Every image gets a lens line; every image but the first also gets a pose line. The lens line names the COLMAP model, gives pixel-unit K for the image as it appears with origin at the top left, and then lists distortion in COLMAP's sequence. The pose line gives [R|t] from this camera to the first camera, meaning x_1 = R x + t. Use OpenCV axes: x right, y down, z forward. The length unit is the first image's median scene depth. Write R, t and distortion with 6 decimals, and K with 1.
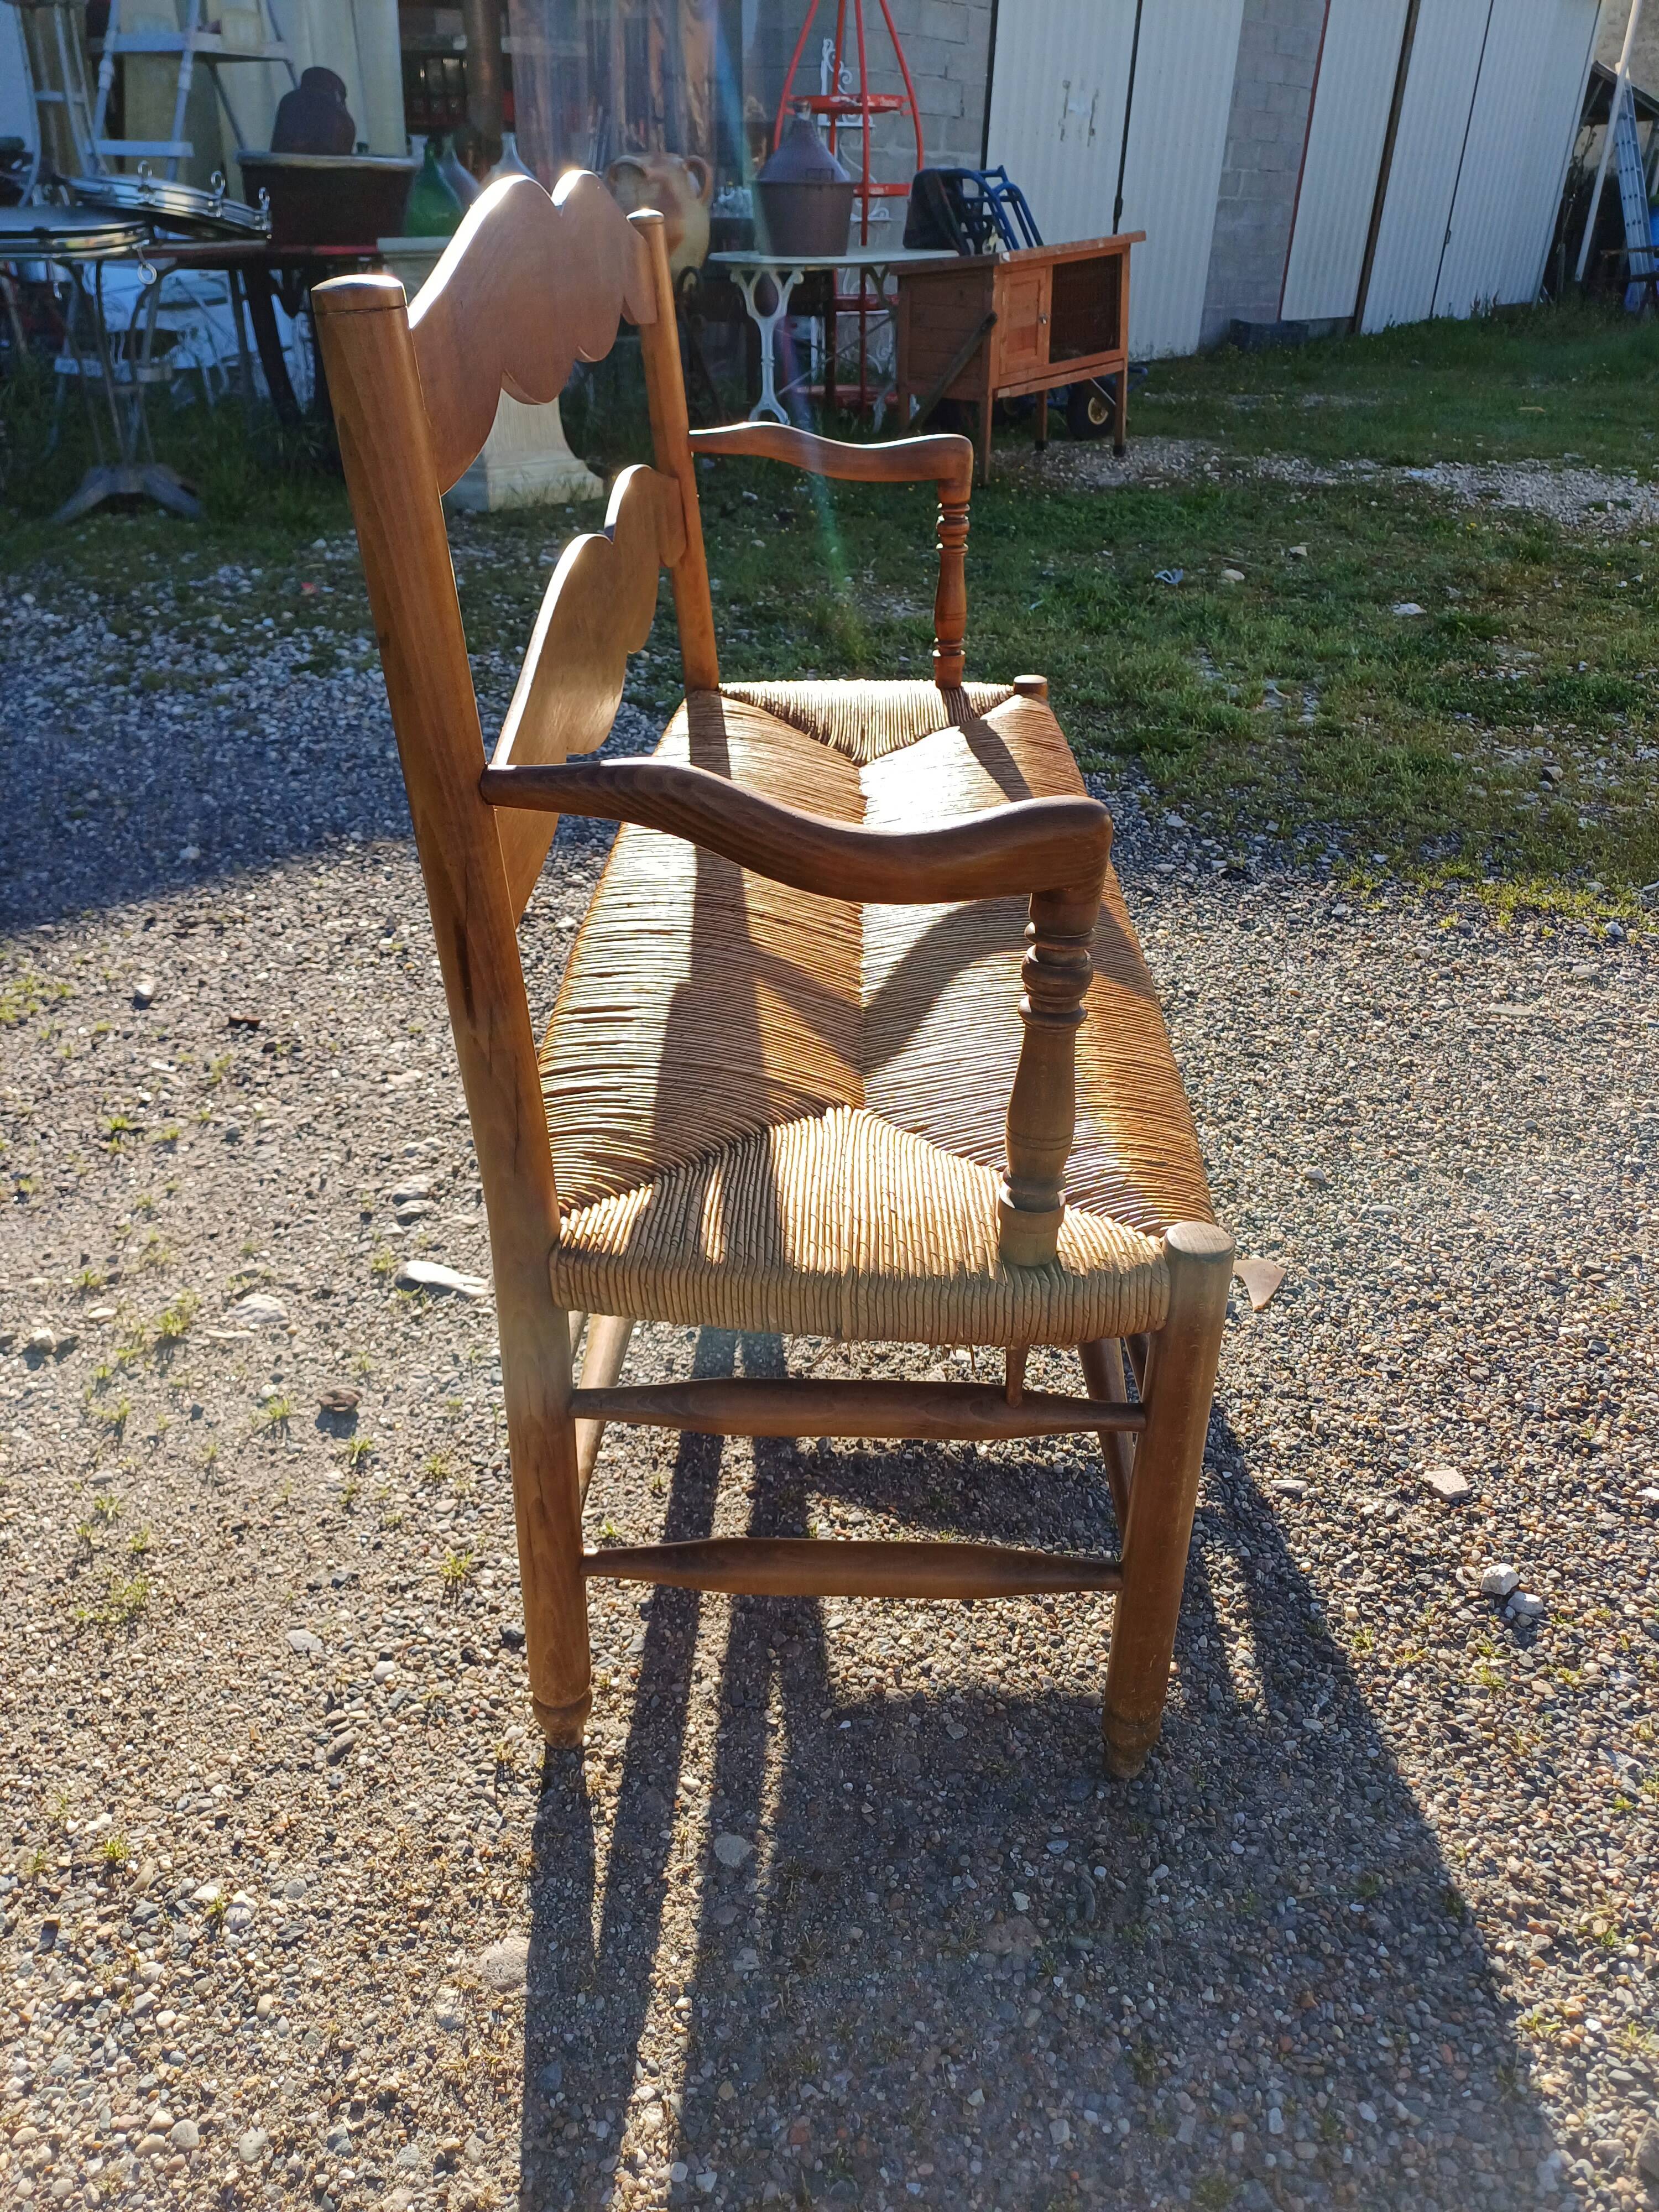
lens RADIAL K [[1632.6, 0, 821.6], [0, 1632.6, 1087.2], [0, 0, 1]] dist [0.063290, -0.055892]
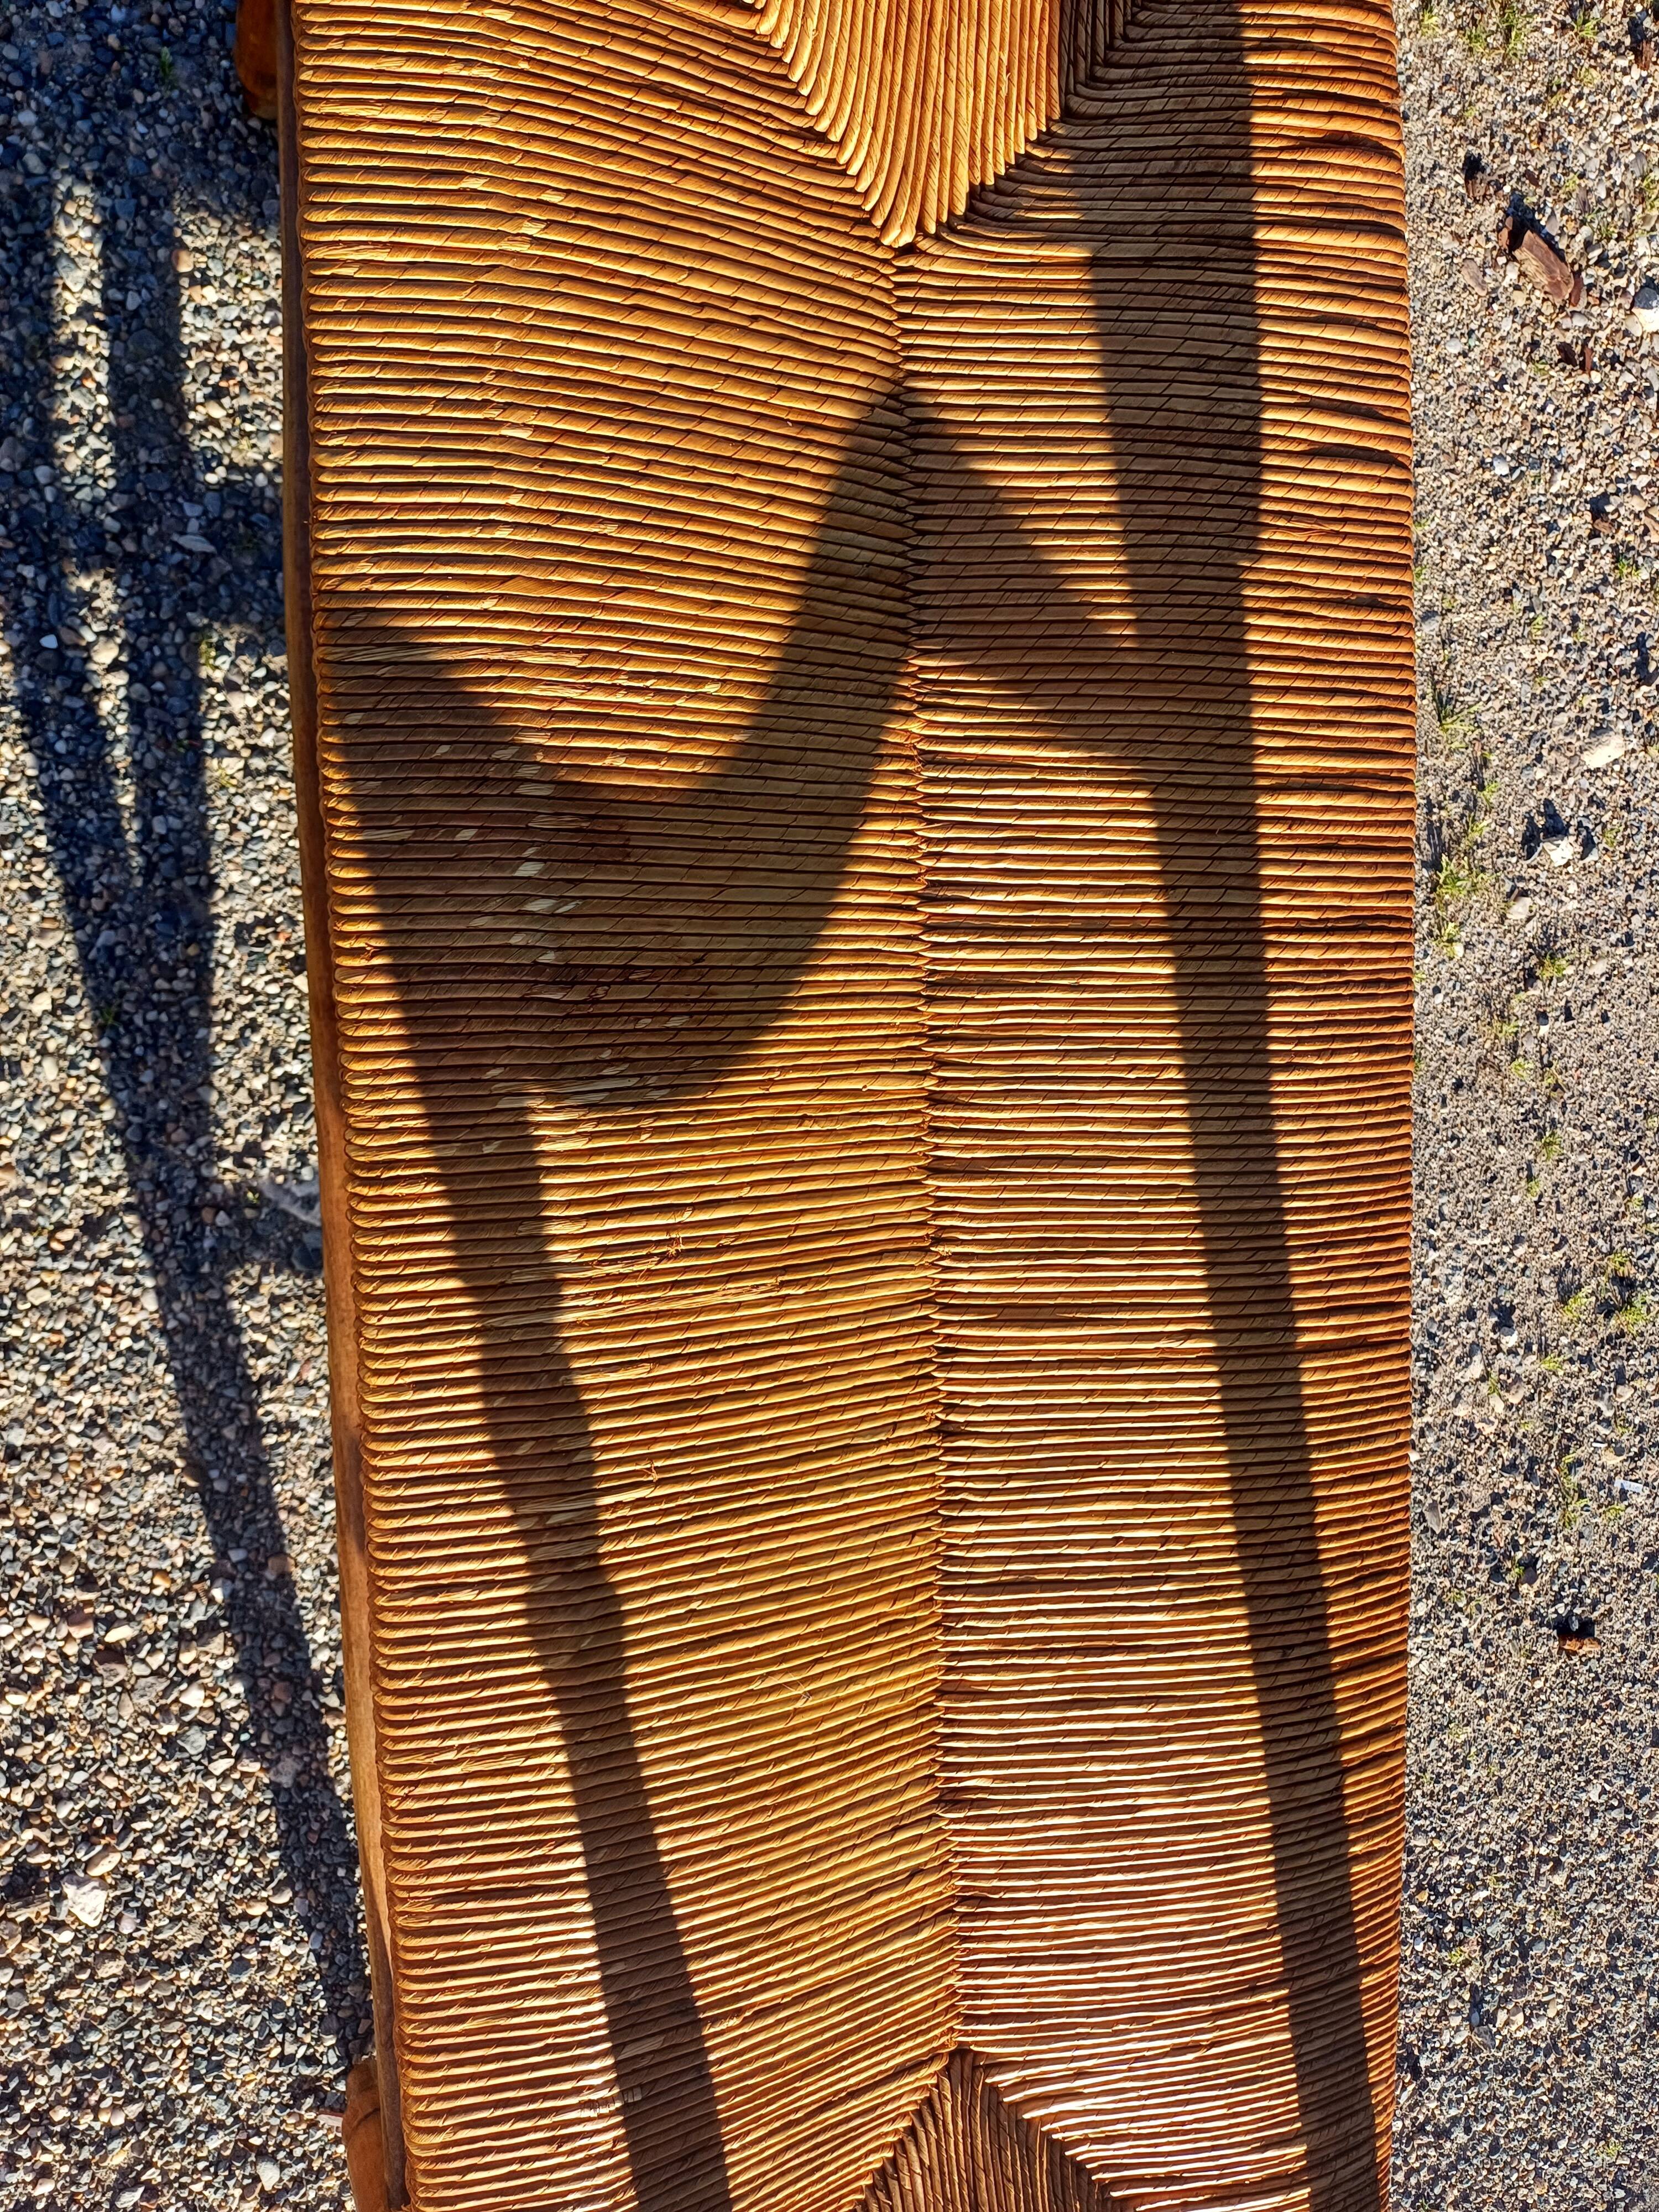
lens RADIAL K [[1632.6, 0, 846.6], [0, 1632.6, 1104.9], [0, 0, 1]] dist [0.063290, -0.055892]
pose [[-0.913667, 0.088371, -0.396740, 0.261622], [-0.377271, -0.547609, 0.746854, -0.504243], [-0.151258, 0.832054, 0.533672, 0.847065]]
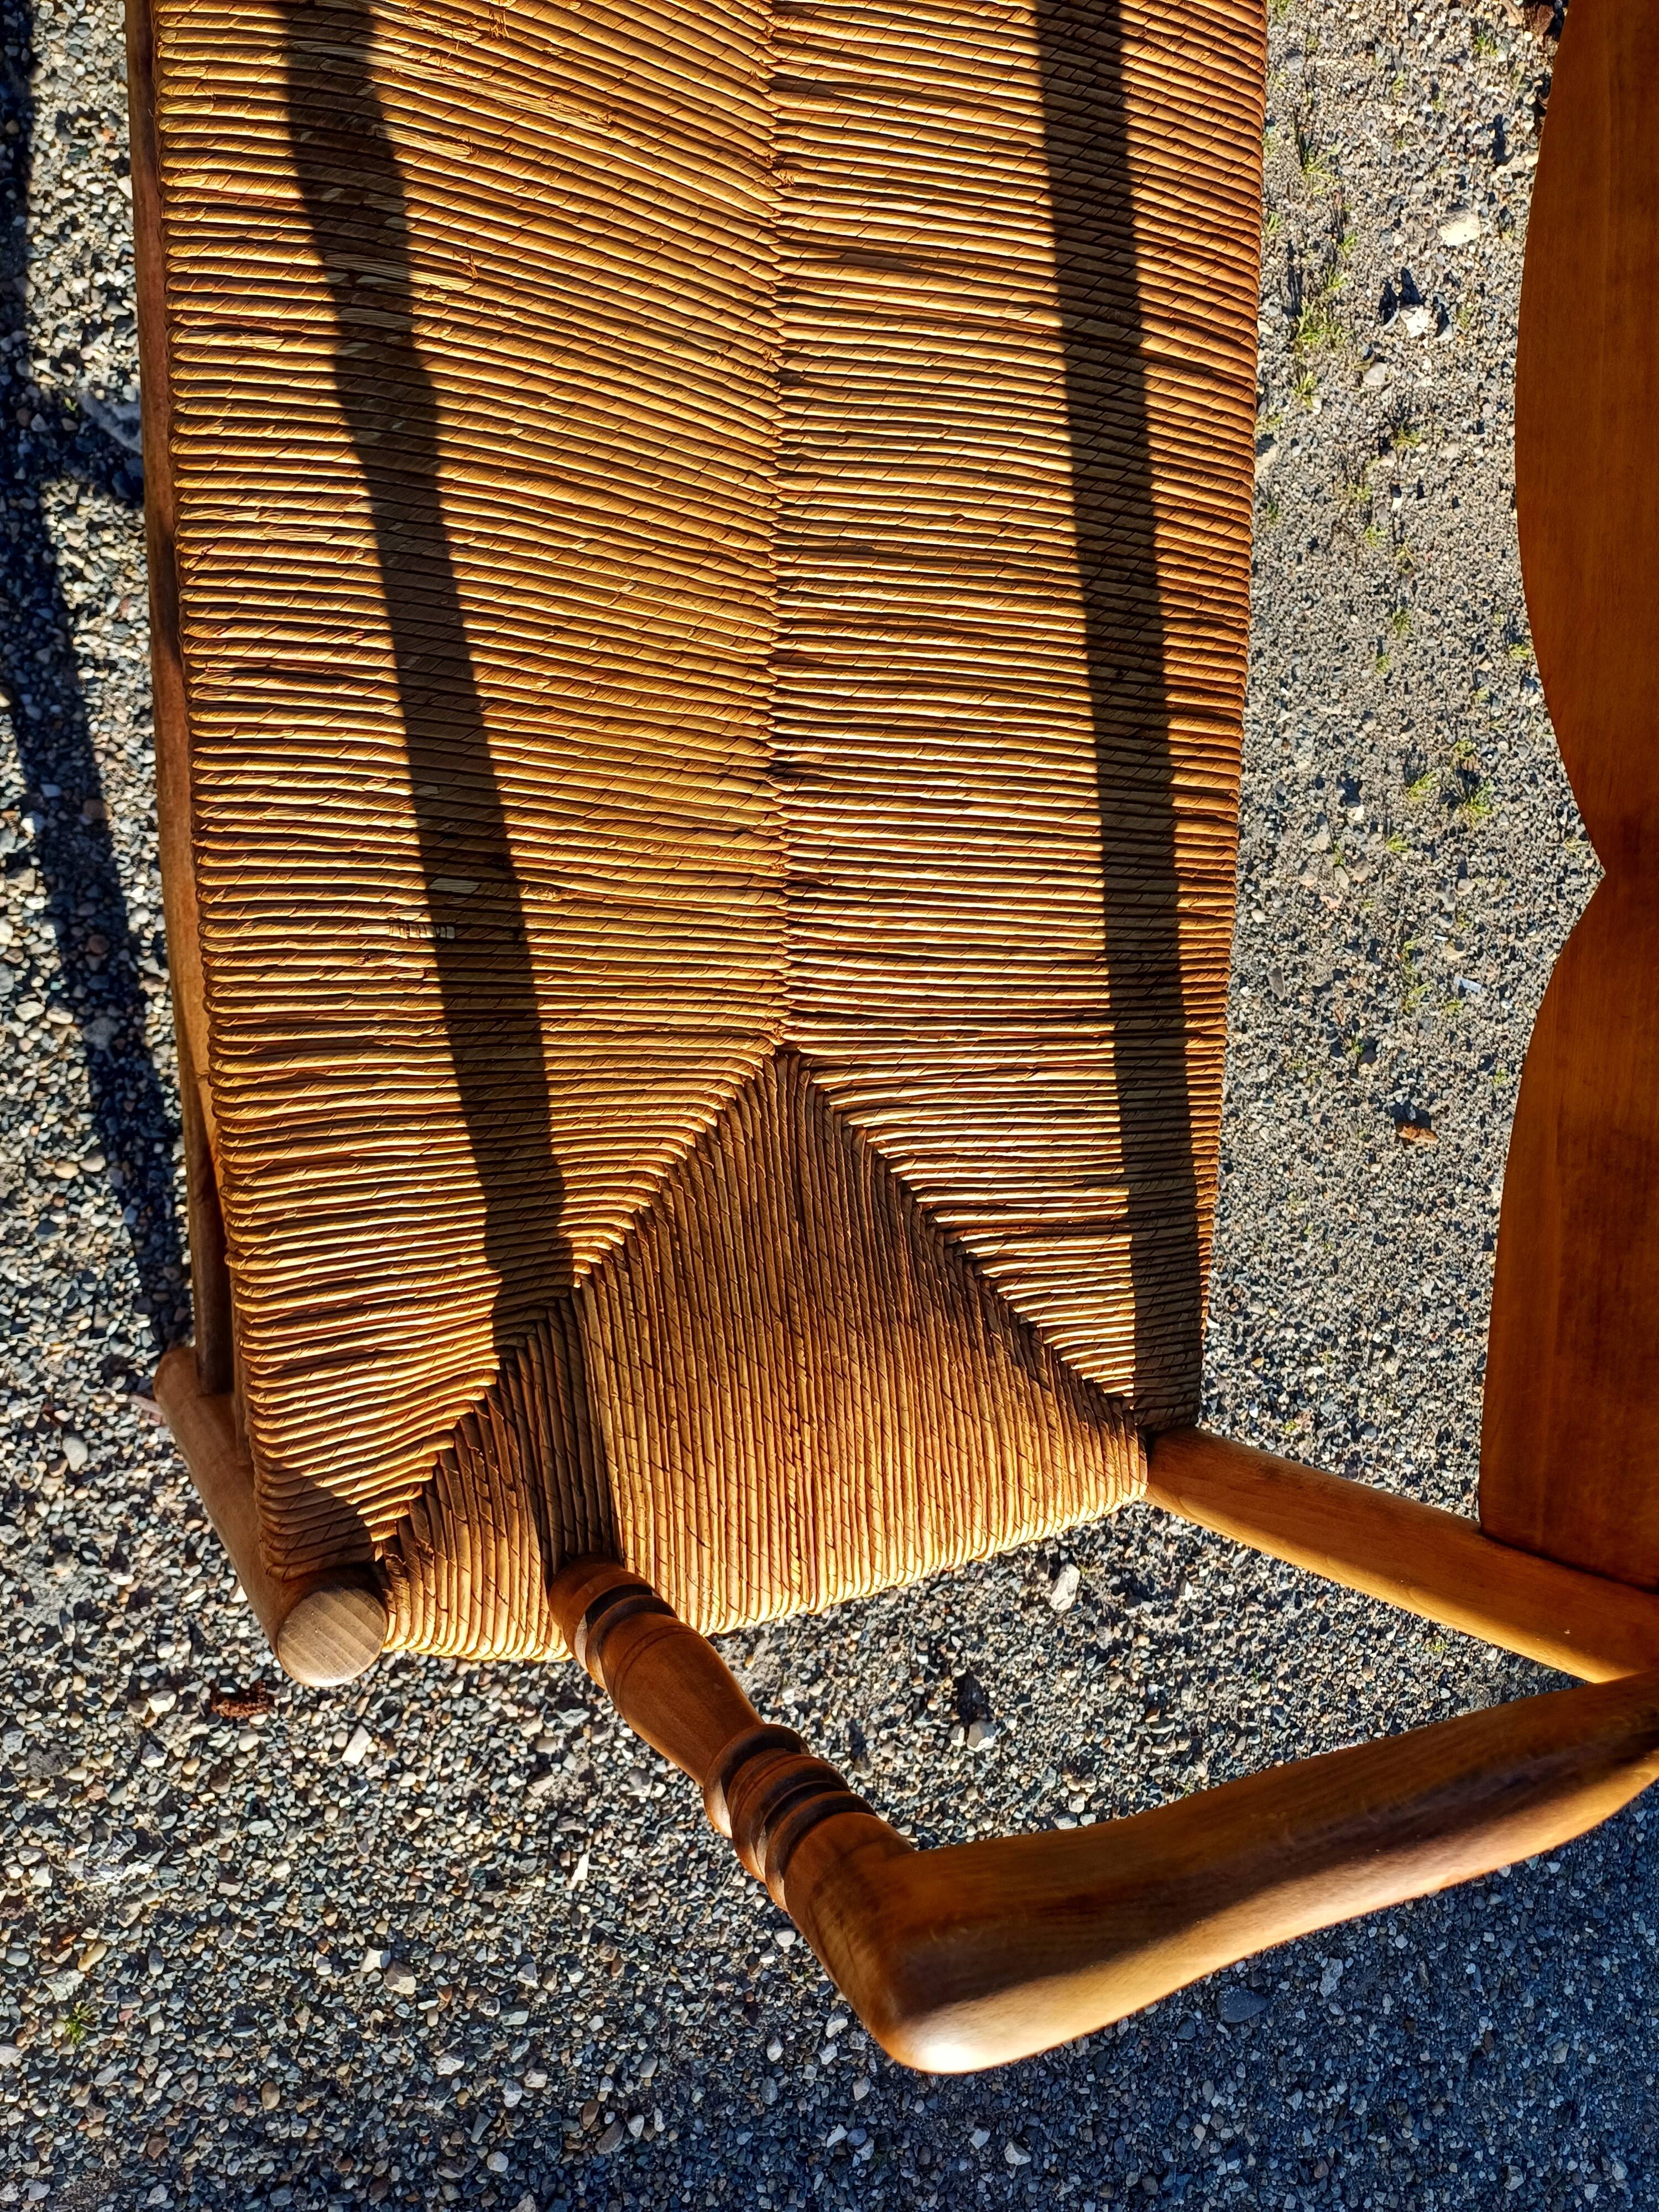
lens RADIAL K [[1632.6, 0, 824.2], [0, 1632.6, 1086.2], [0, 0, 1]] dist [0.063290, -0.055892]
pose [[-0.889017, 0.067986, -0.452799, 0.270352], [-0.411726, -0.551362, 0.725590, -0.686154], [-0.200326, 0.831491, 0.518162, 1.130856]]
